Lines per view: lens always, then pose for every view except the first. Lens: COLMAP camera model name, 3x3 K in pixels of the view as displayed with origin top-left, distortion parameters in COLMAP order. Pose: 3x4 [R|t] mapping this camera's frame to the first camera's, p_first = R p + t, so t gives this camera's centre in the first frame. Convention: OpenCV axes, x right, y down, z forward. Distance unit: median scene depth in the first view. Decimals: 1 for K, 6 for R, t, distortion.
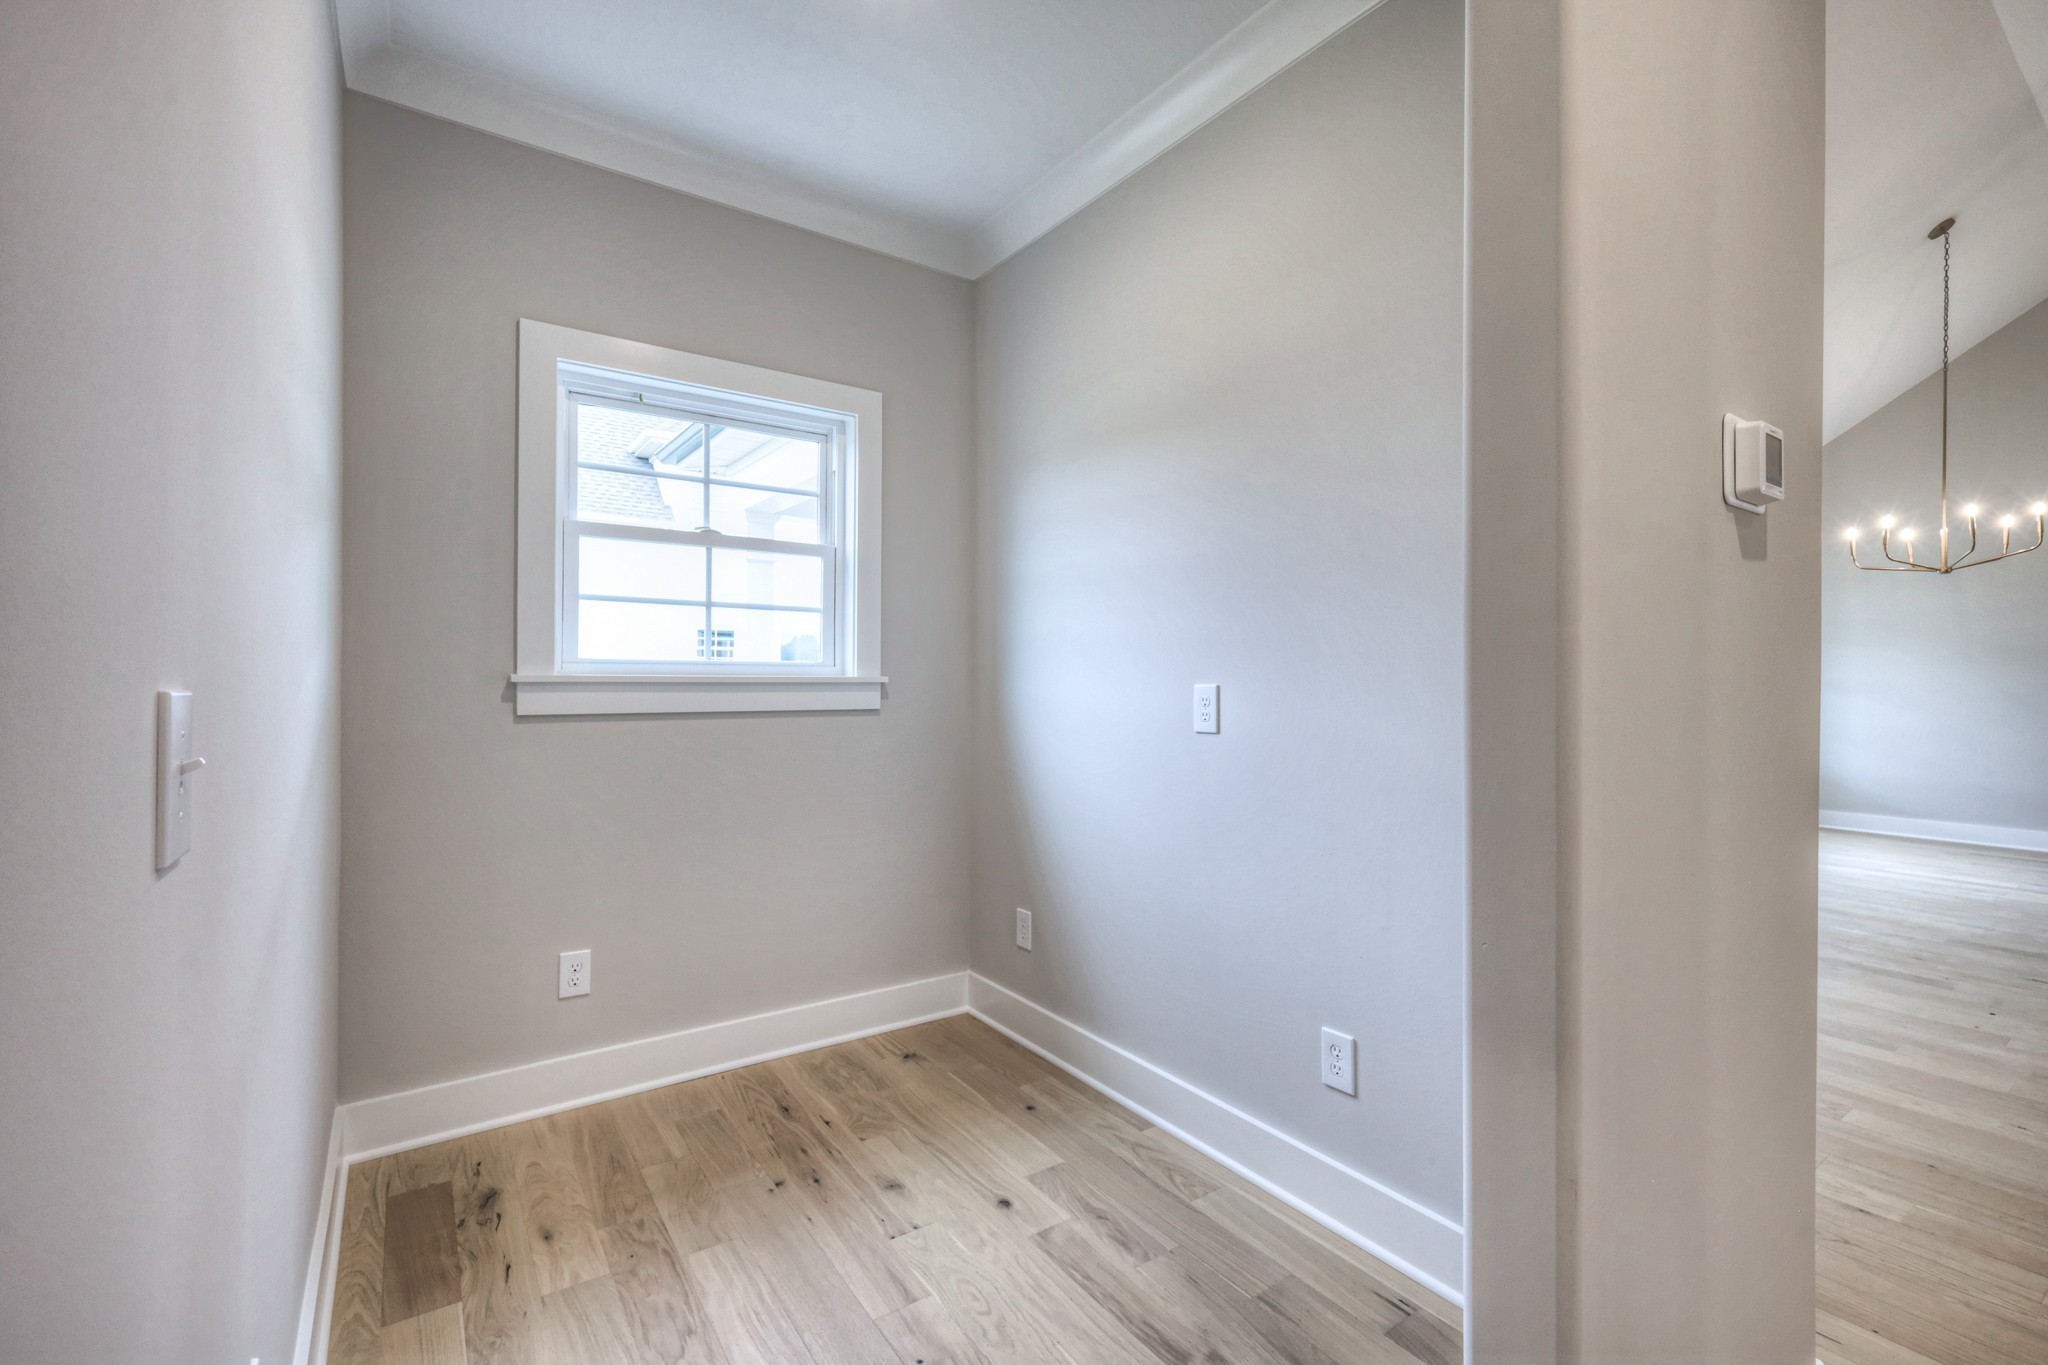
lens RADIAL K [[888.8, 0, 1031.6], [0, 888.8, 679.1], [0, 0, 1]] dist [0.003039, -0.000402]
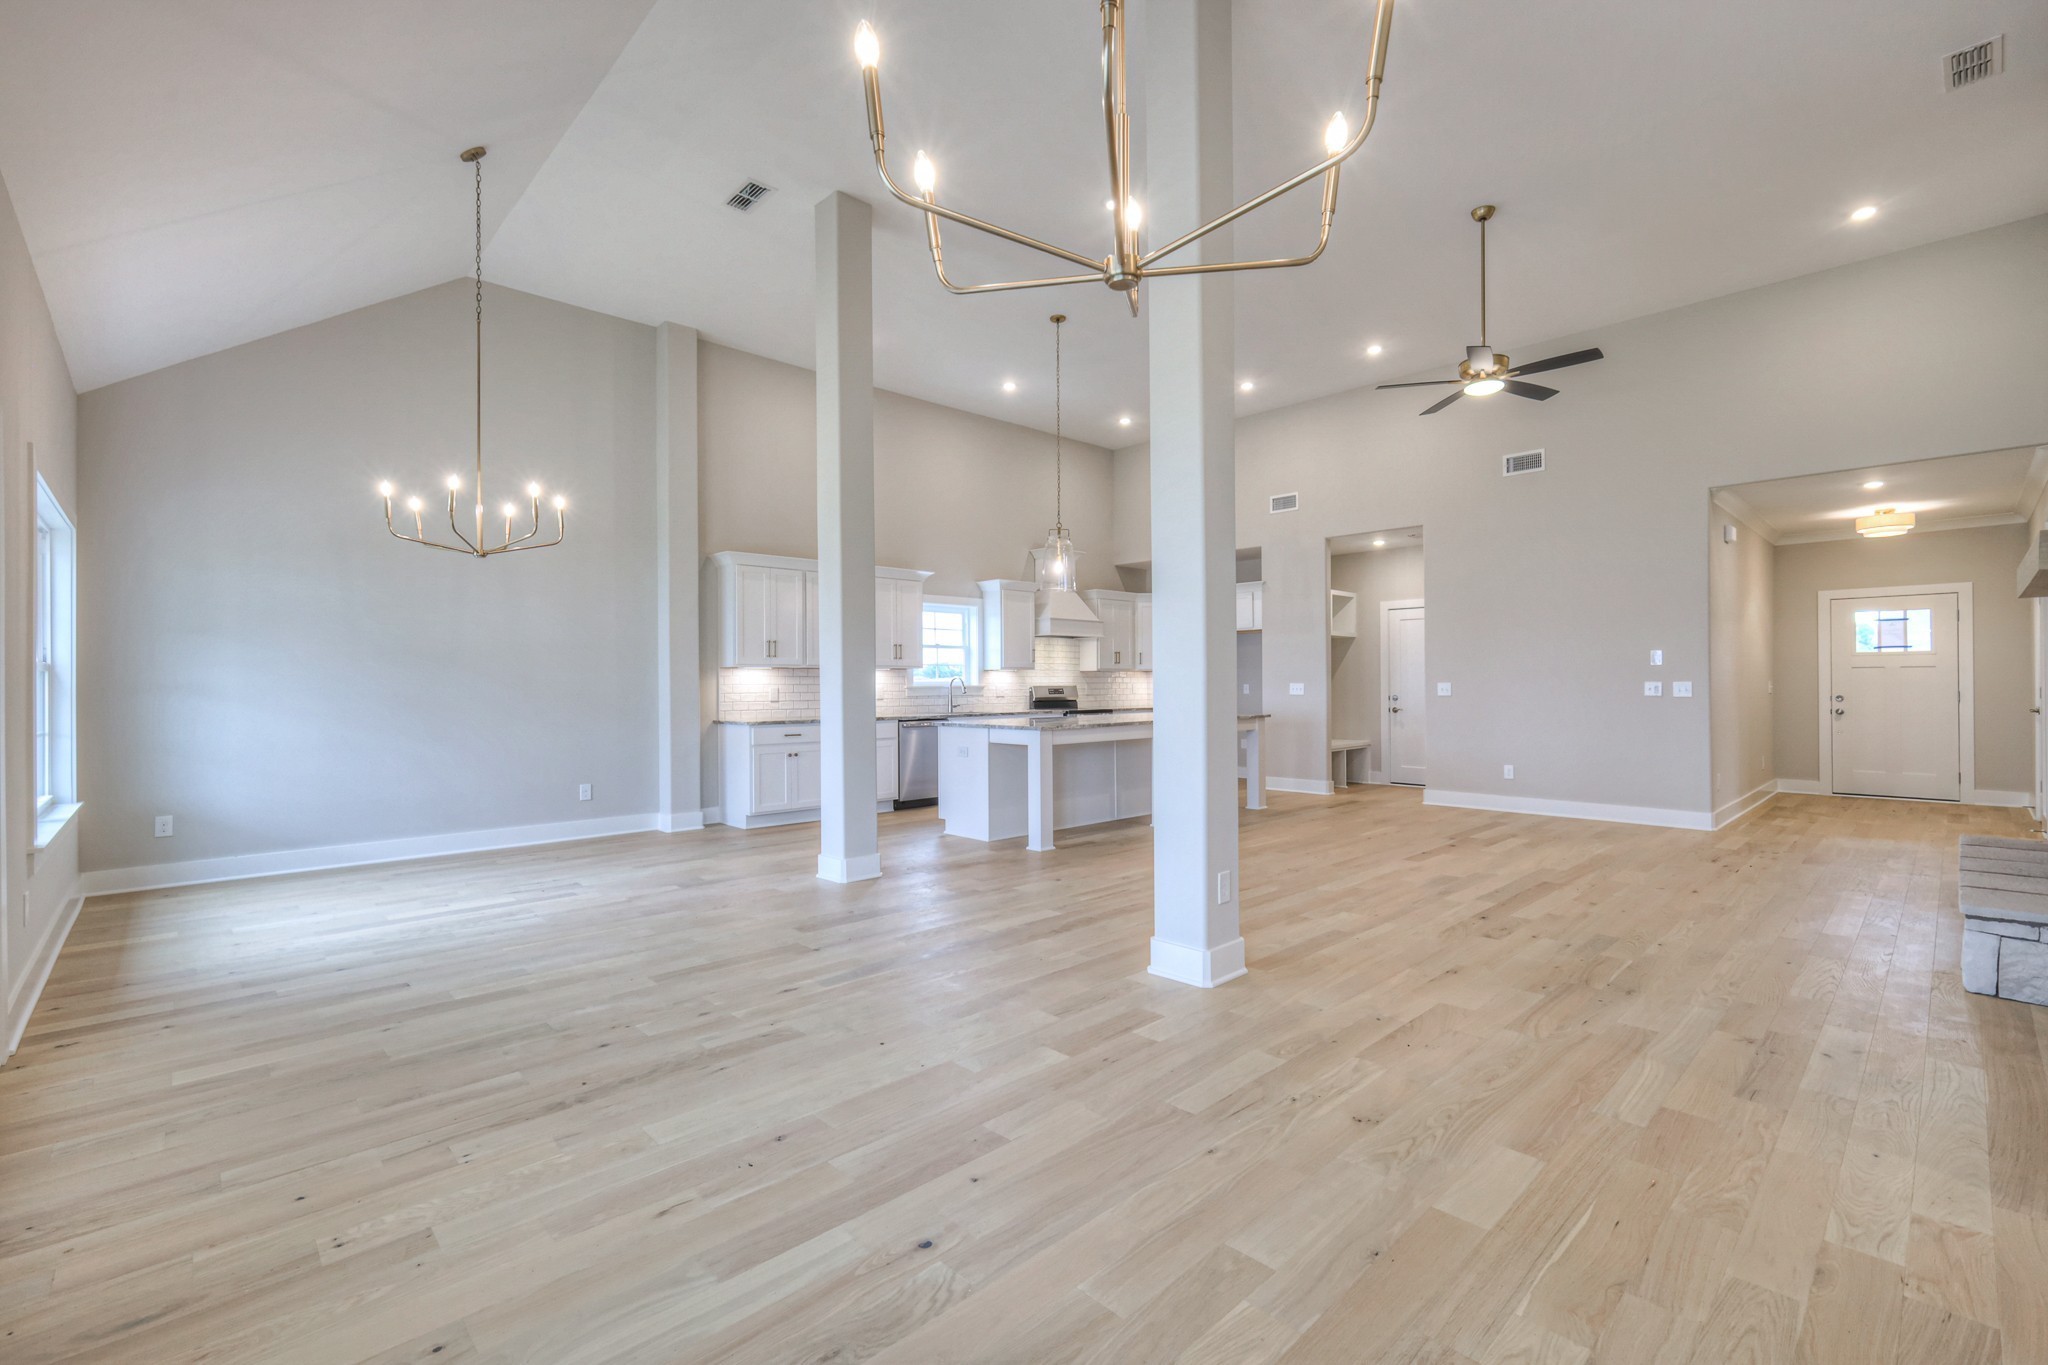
lens RADIAL K [[888.8, 0, 1027.4], [0, 888.8, 682.2], [0, 0, 1]] dist [0.003039, -0.000402]
pose [[-0.146602, -0.003856, 0.989188, 0.096776], [0.004812, 0.999978, 0.004612, 0.000486], [-0.989184, 0.005436, -0.146580, 0.611675]]
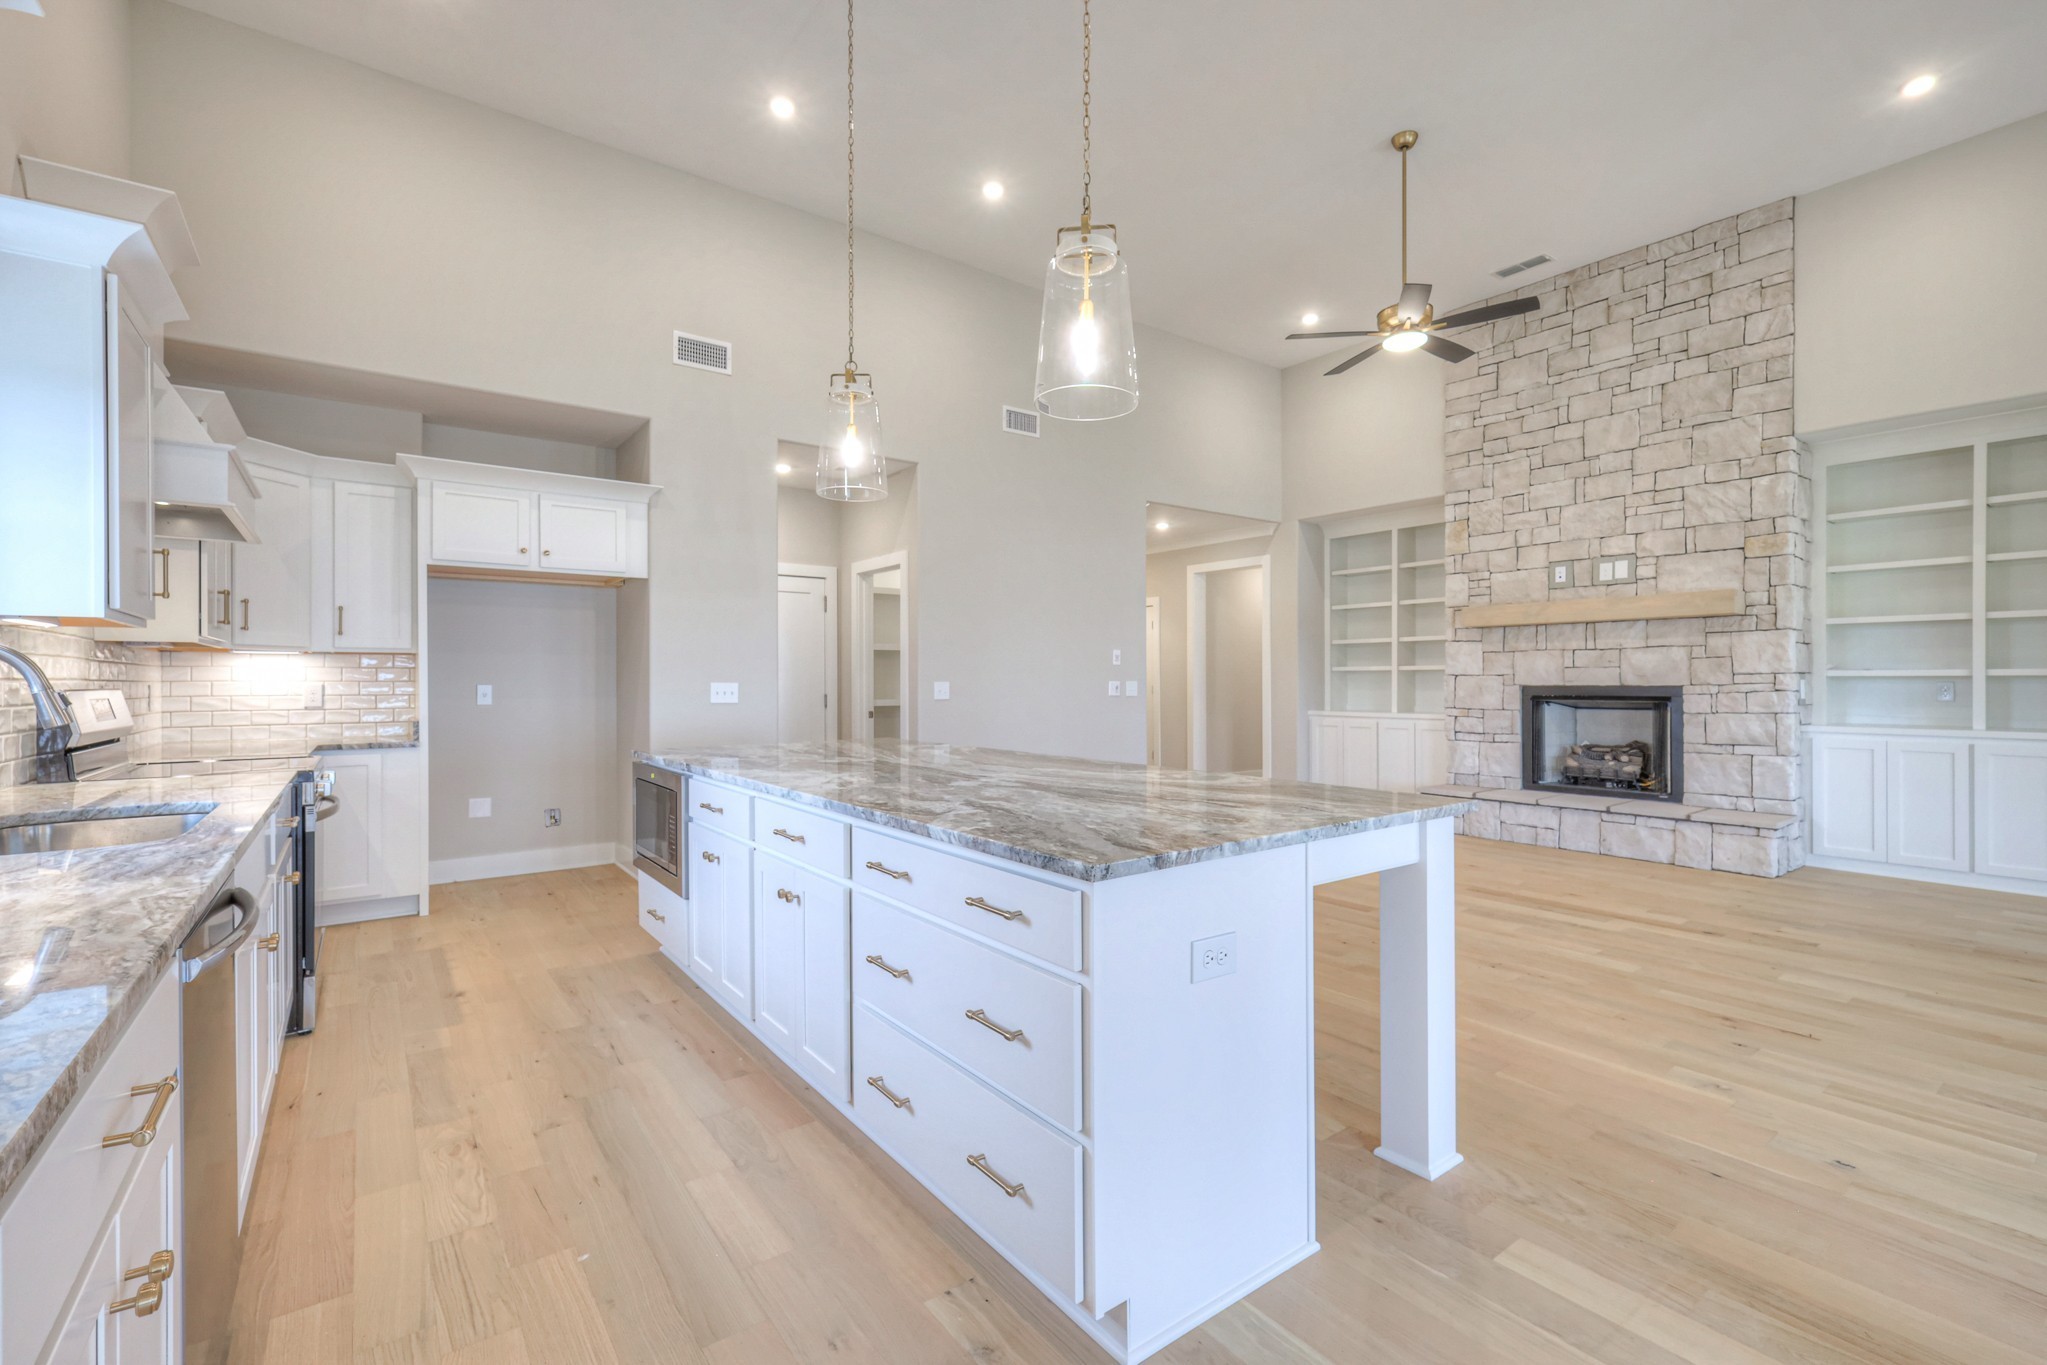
lens RADIAL K [[888.4, 0, 1027.6], [0, 888.4, 678.9], [0, 0, 1]] dist [0.003039, -0.000402]
pose [[-0.999667, -0.003934, -0.025495, 1.507597], [-0.003891, 0.999991, -0.001713, 0.010192], [0.025501, -0.001613, -0.999673, 0.831224]]
